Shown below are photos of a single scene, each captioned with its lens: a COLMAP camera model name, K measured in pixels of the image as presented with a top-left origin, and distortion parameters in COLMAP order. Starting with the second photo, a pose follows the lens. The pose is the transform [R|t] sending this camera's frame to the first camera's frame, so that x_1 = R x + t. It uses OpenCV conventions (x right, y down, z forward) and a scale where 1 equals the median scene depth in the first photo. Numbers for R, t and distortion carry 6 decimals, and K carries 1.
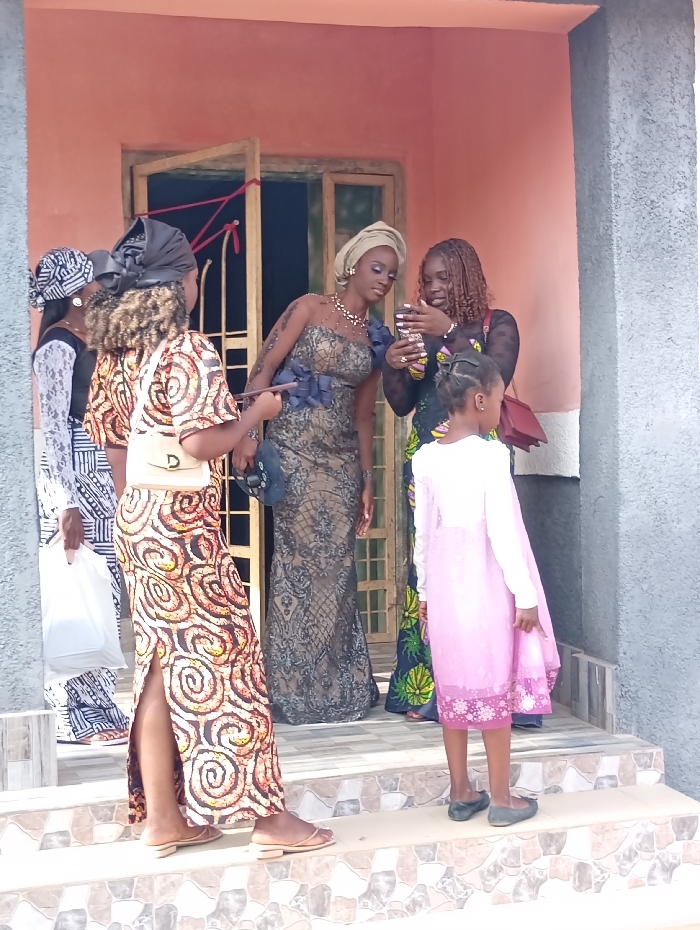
lens RADIAL K [[1501.3, 0, 350.0], [0, 1501.3, 465.0], [0, 0, 1]] dist [0.084398, -0.067930]
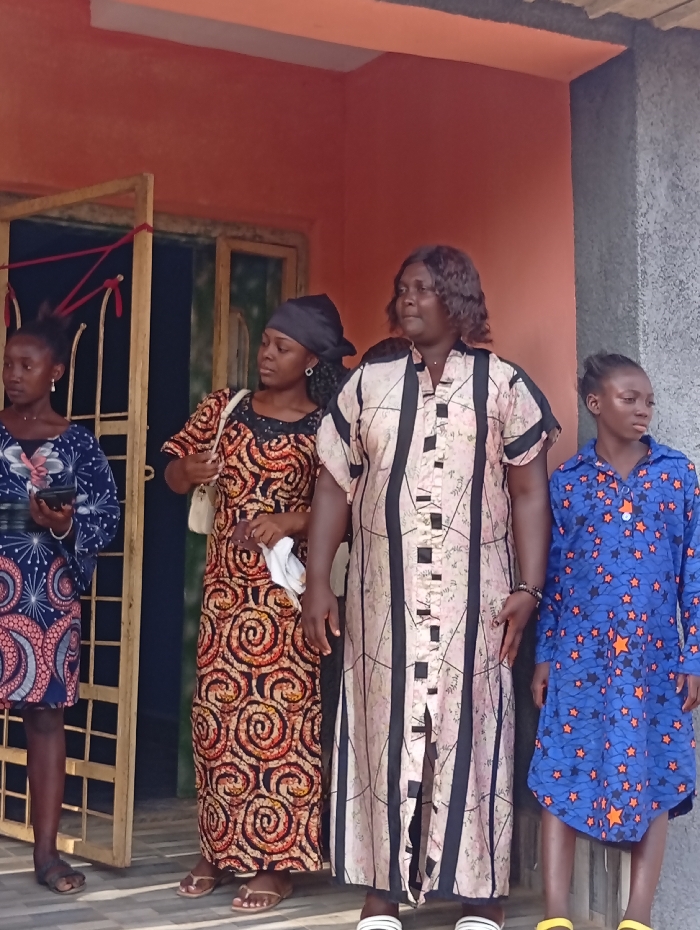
lens RADIAL K [[1501.3, 0, 350.0], [0, 1501.3, 465.0], [0, 0, 1]] dist [0.084398, -0.067930]
pose [[0.979694, 0.044040, 0.195602, -0.137906], [-0.028148, 0.996127, -0.083296, 0.000956], [-0.198513, 0.076099, 0.977139, 0.229033]]
